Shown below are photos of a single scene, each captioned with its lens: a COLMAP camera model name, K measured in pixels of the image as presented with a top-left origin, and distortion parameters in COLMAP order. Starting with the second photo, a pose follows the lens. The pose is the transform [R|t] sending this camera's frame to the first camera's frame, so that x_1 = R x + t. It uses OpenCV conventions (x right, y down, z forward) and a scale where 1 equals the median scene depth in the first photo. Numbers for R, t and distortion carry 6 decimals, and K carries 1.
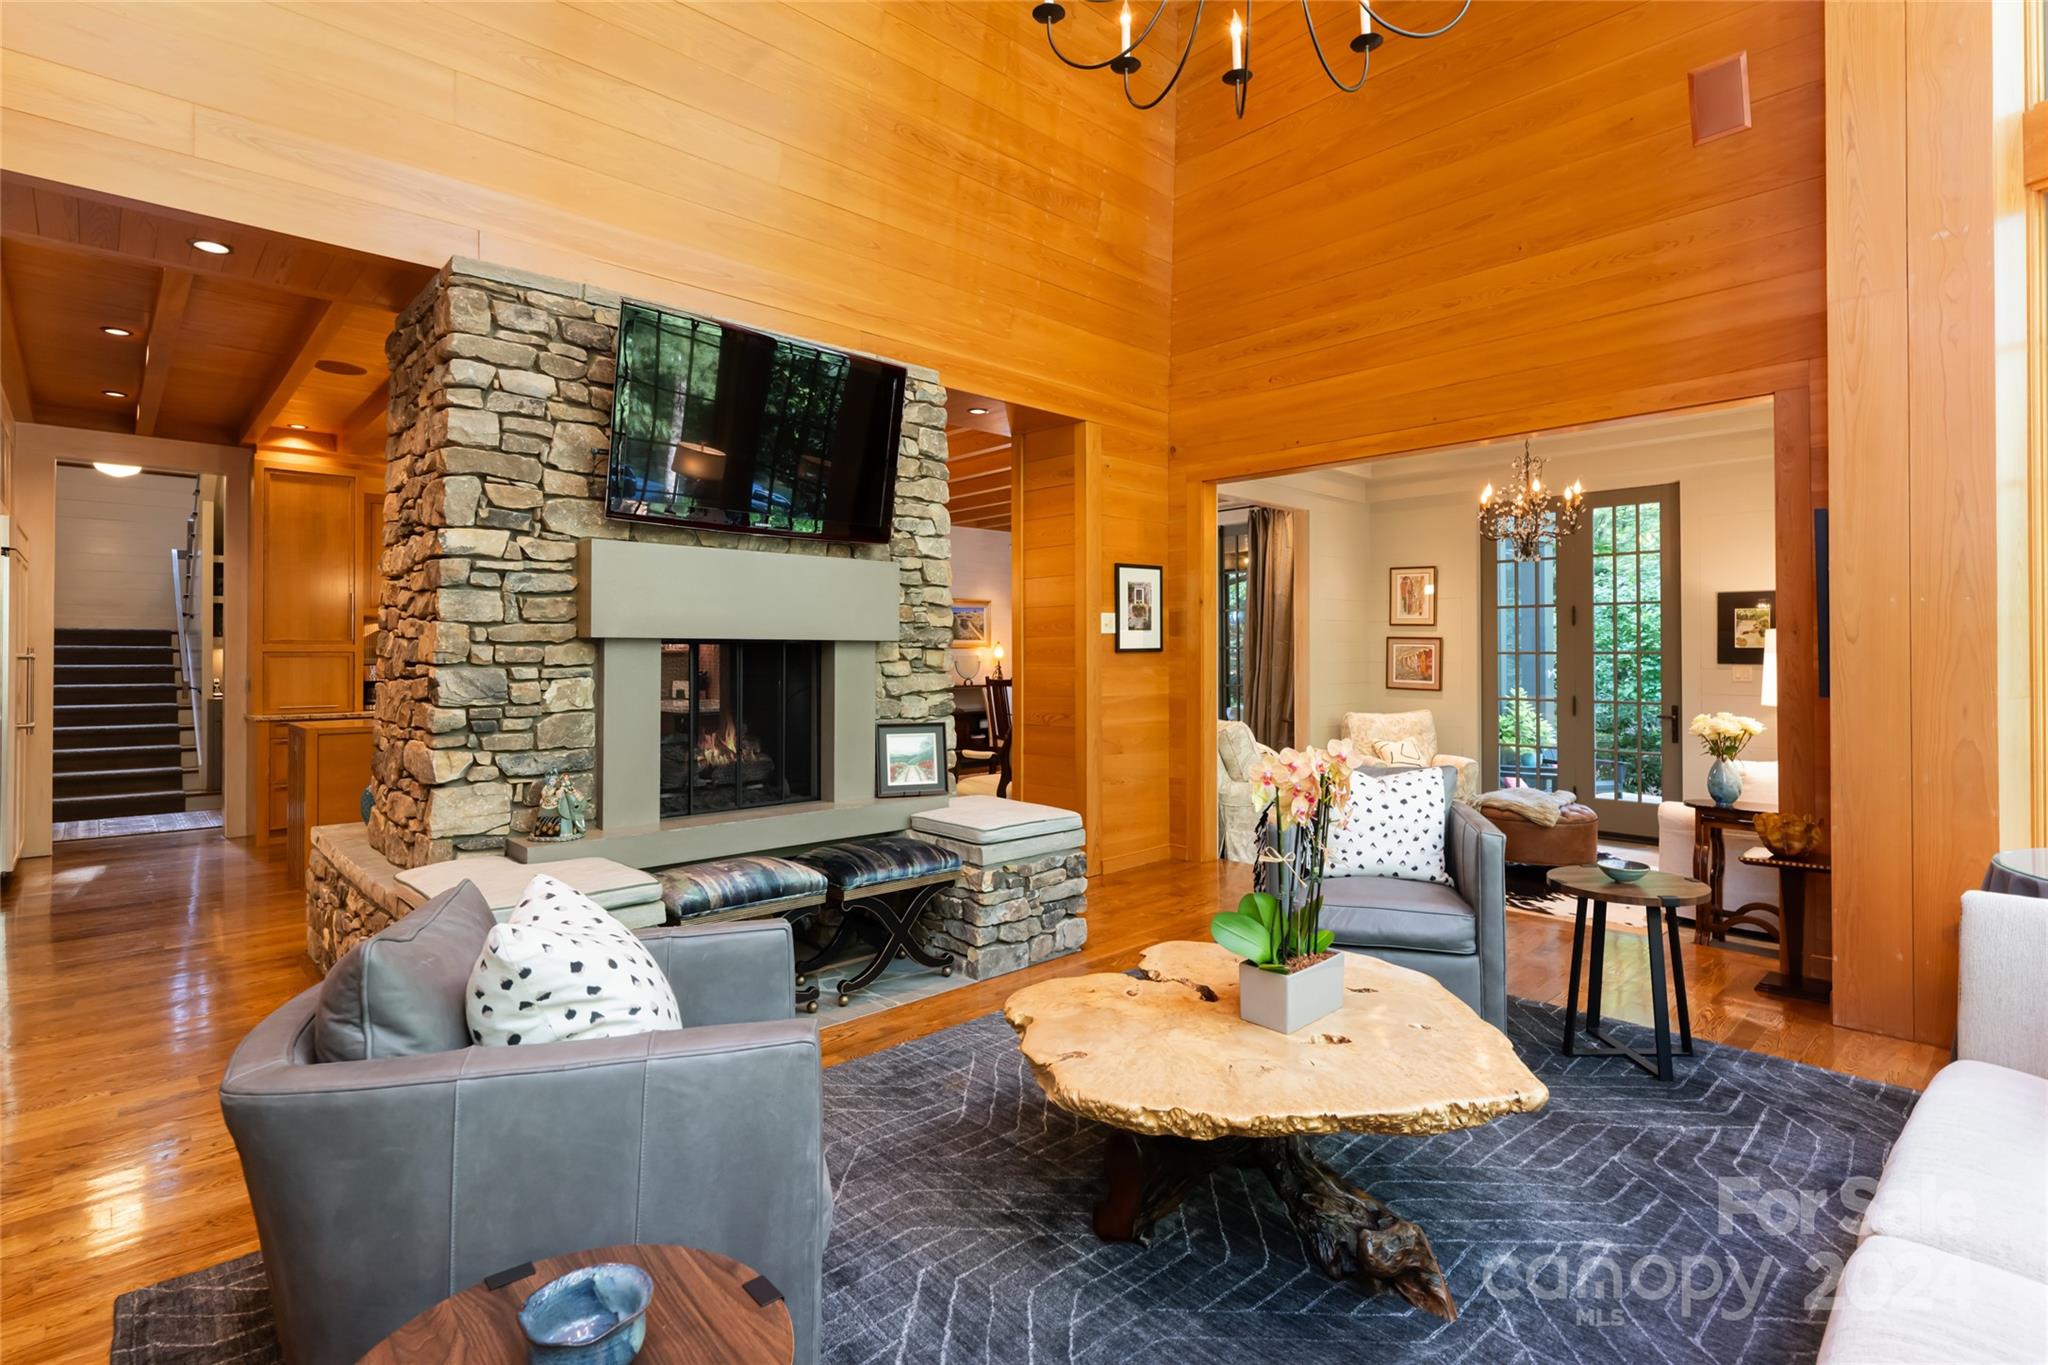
lens RADIAL K [[984.3, 0, 1031.2], [0, 984.3, 644.6], [0, 0, 1]] dist [-0.000027, -0.000059]
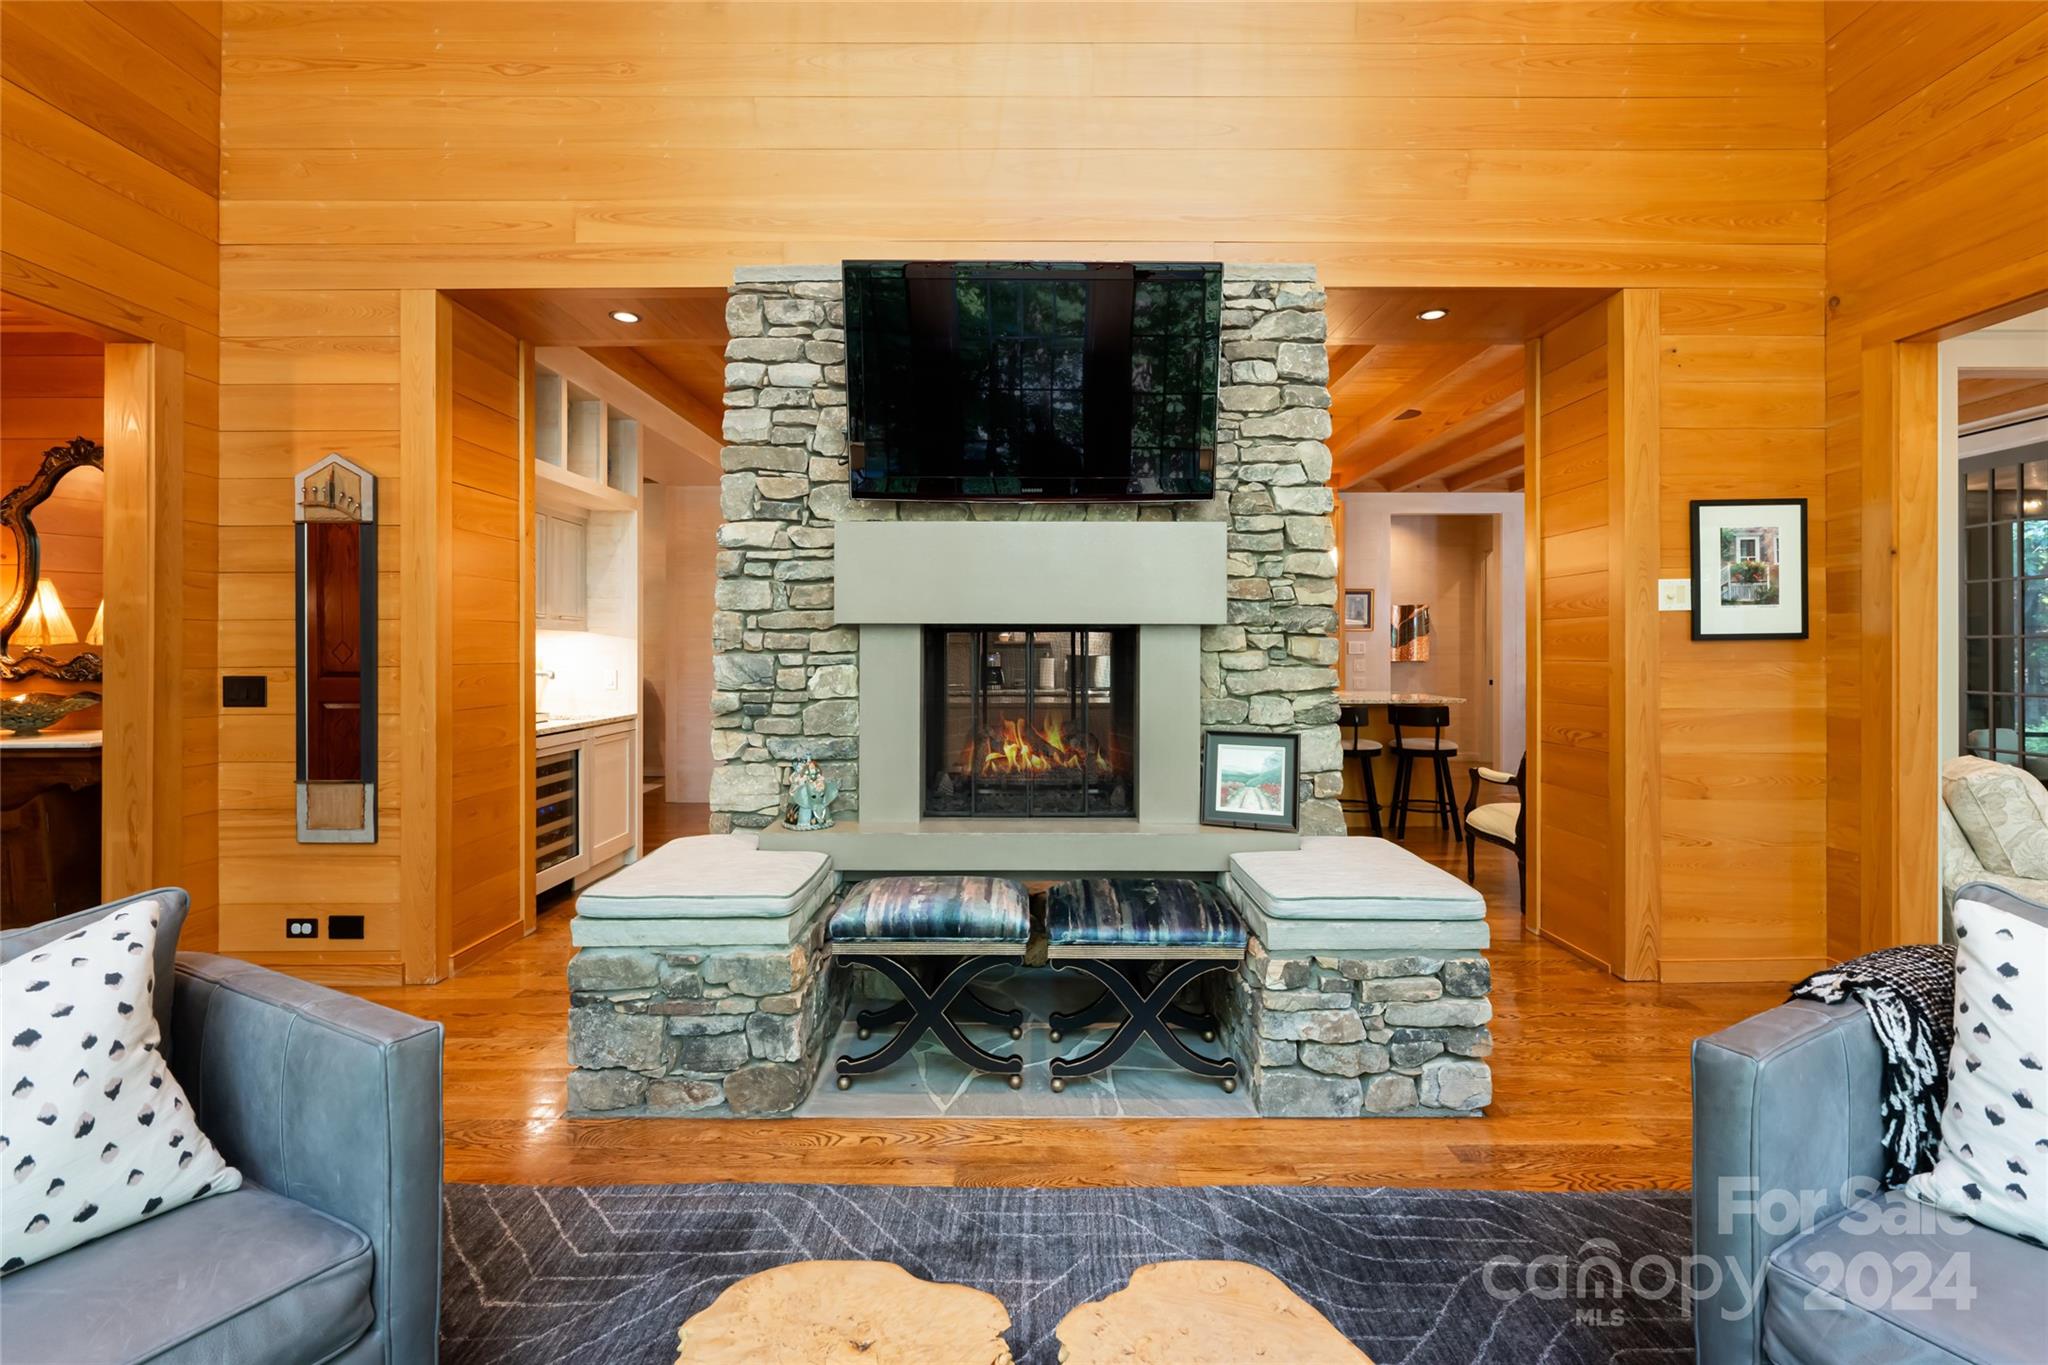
lens RADIAL K [[847.5, 0, 1056.1], [0, 847.5, 646.8], [0, 0, 1]] dist [0.000222, 0.000431]
pose [[0.725493, -0.000880, -0.688228, 0.222622], [0.005338, 0.999976, 0.004349, 0.010355], [0.688208, -0.006829, 0.725481, 0.424869]]
